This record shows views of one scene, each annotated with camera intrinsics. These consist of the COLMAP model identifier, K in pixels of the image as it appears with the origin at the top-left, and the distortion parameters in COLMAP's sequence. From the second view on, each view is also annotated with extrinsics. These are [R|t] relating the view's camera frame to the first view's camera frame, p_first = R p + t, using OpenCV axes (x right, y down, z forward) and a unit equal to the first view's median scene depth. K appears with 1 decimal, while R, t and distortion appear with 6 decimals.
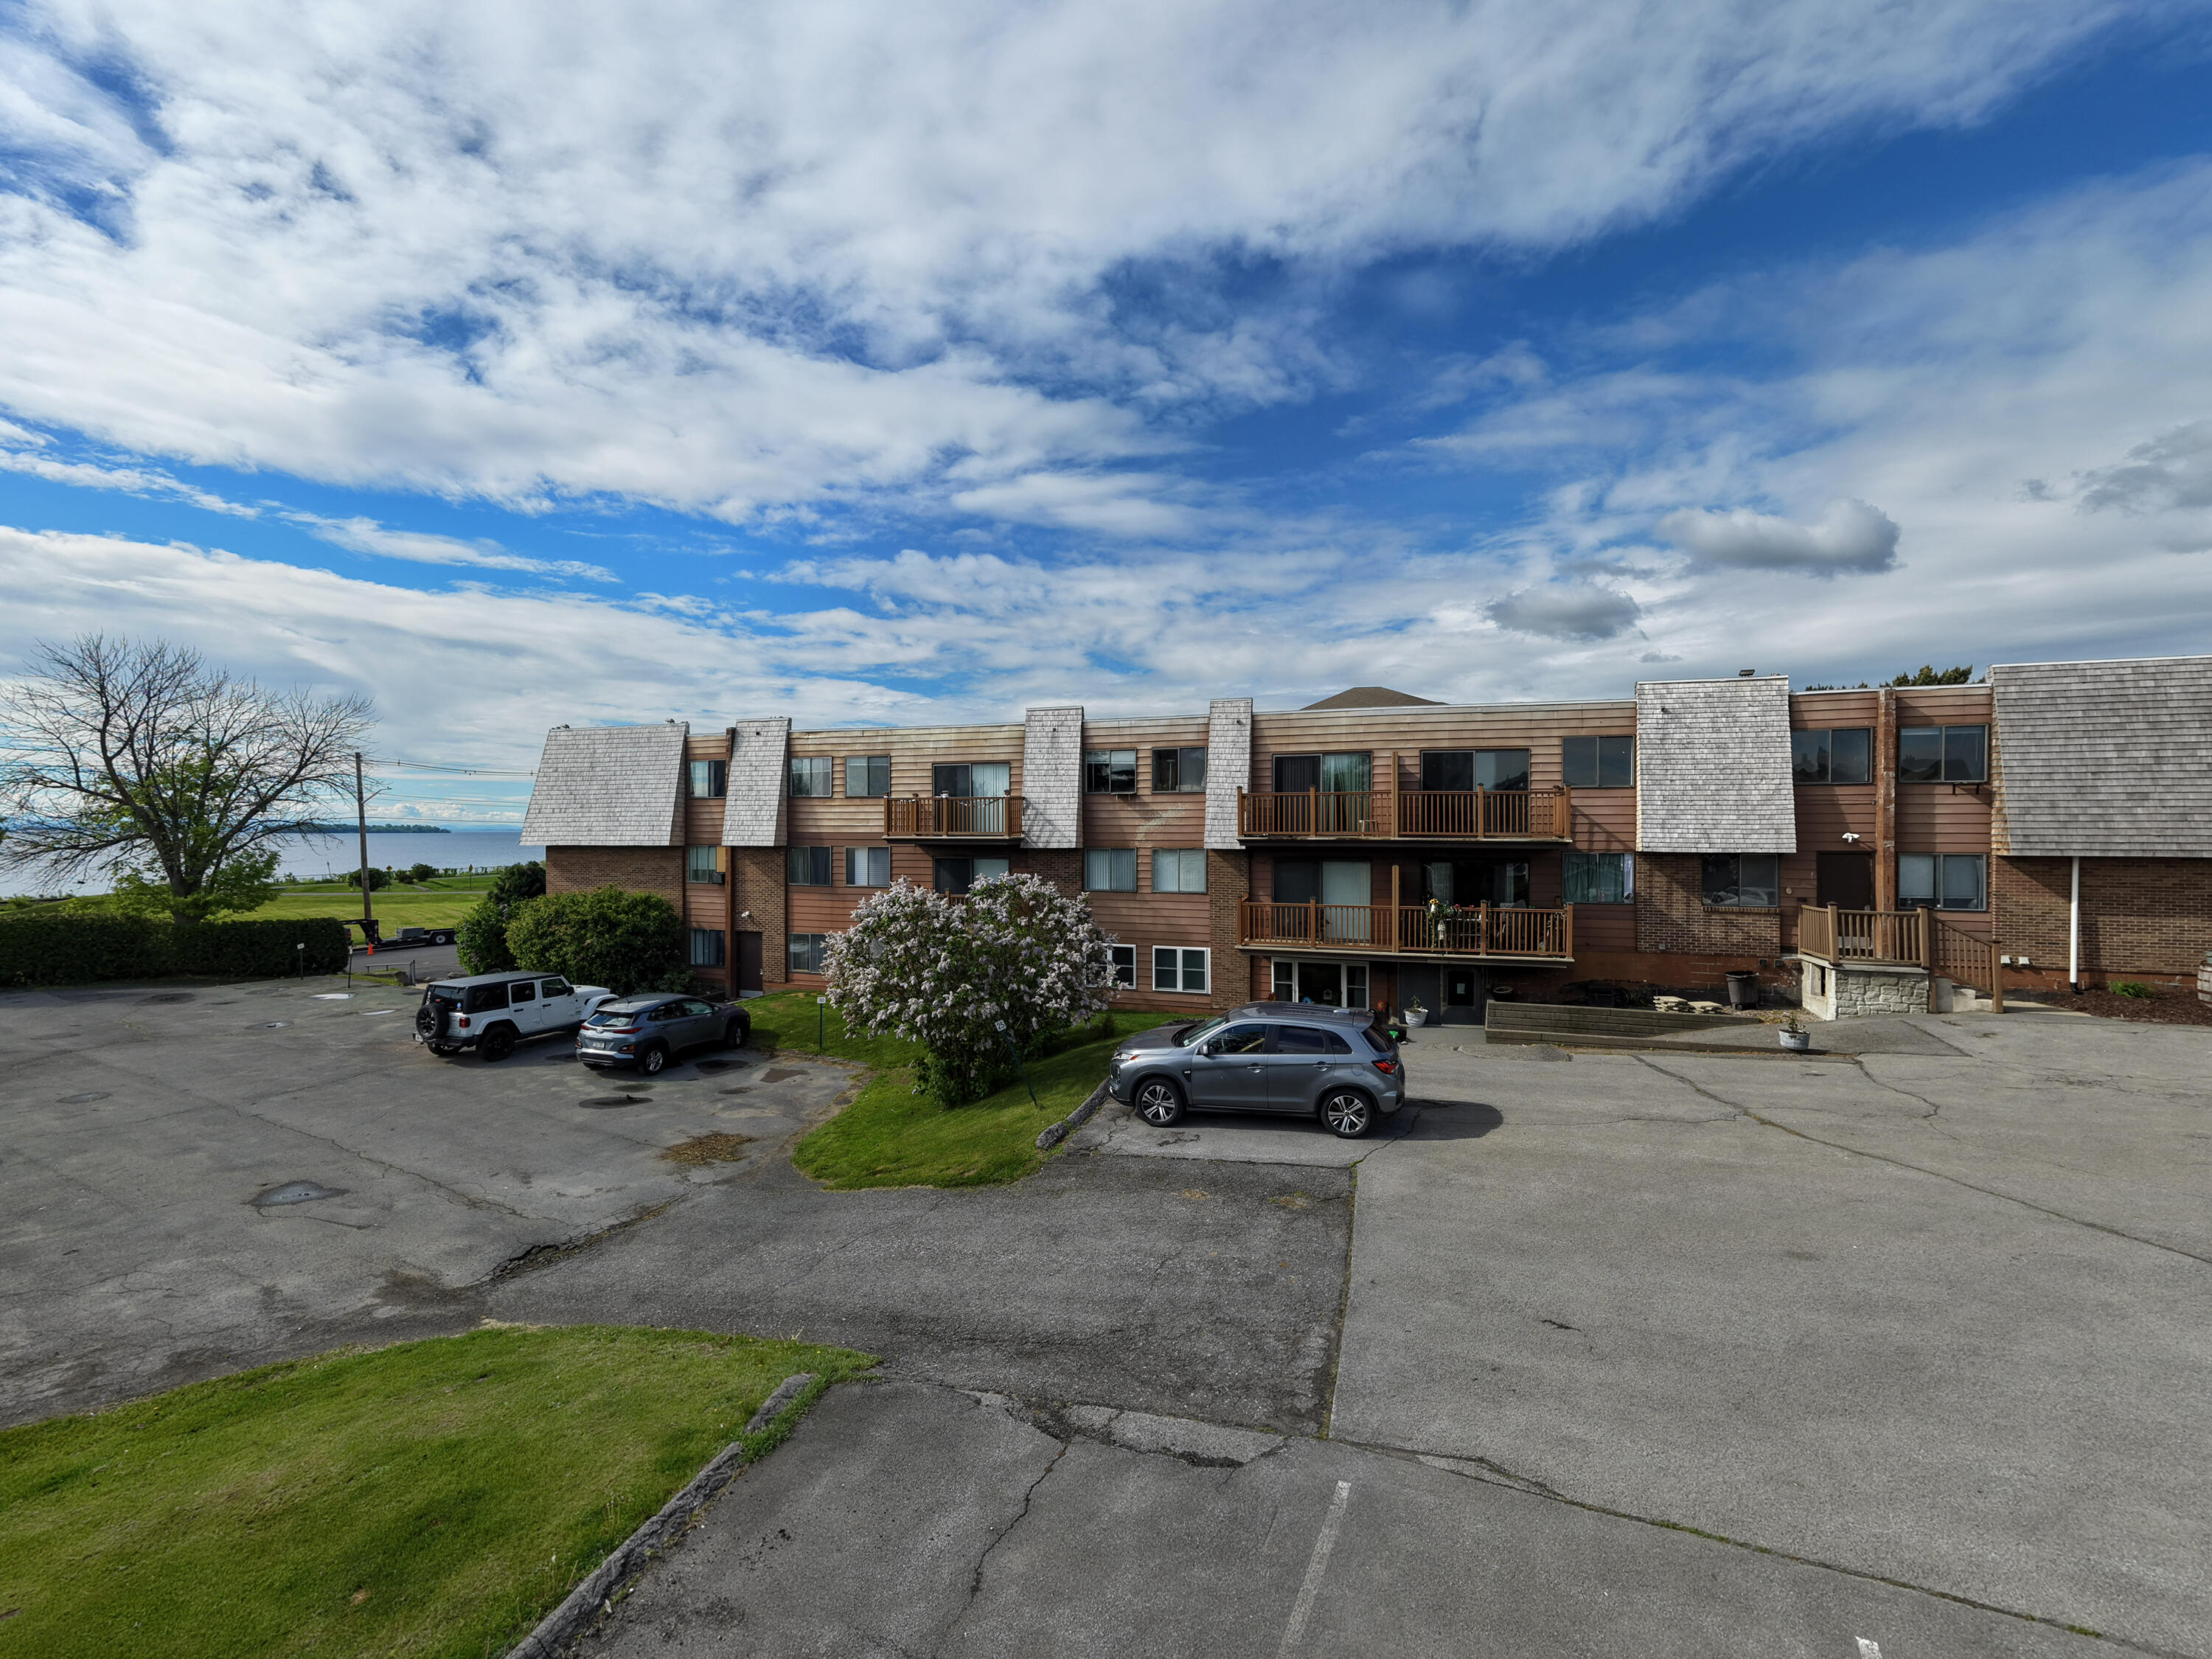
lens RADIAL K [[1538.1, 0, 1209.9], [0, 1538.1, 871.2], [0, 0, 1]] dist [-0.011012, 0.002352]
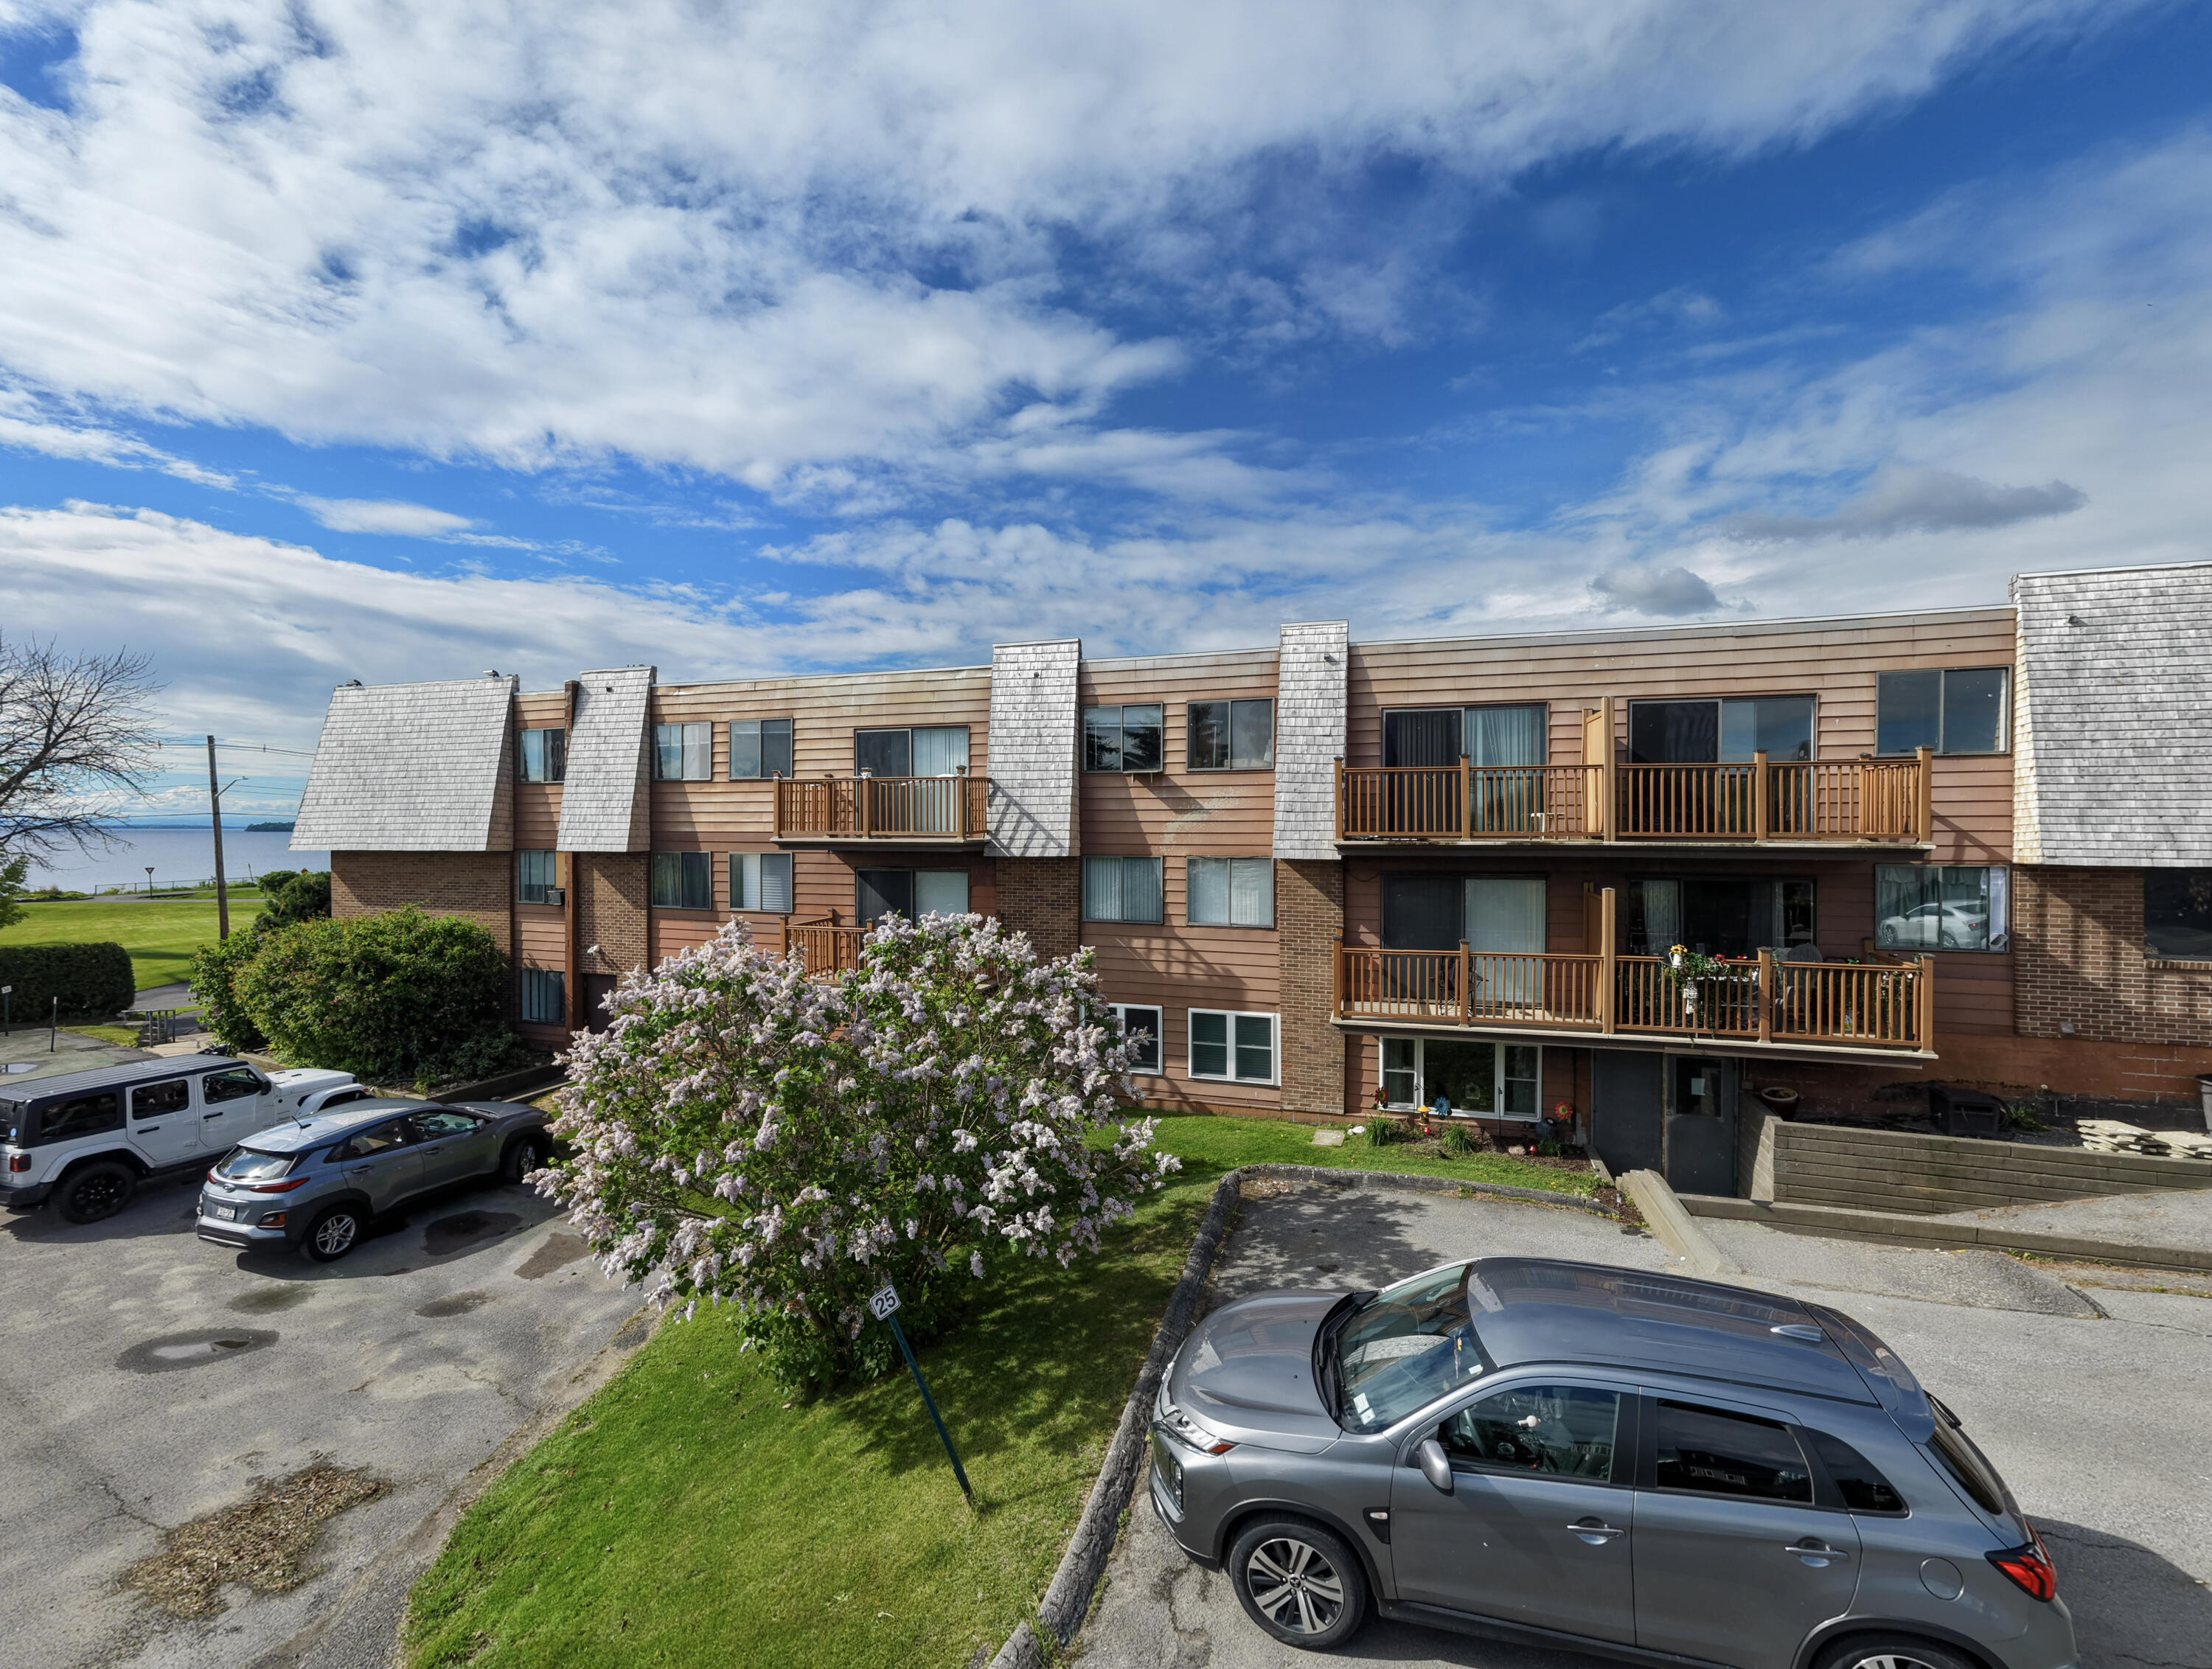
lens RADIAL K [[1542.7, 0, 1102.7], [0, 1542.7, 835.3], [0, 0, 1]] dist [0.001577, -0.001108]
pose [[0.997911, -0.001197, -0.064595, -0.032185], [-0.000108, 0.999796, -0.020204, -0.011241], [0.064606, 0.020169, 0.997707, 0.365385]]
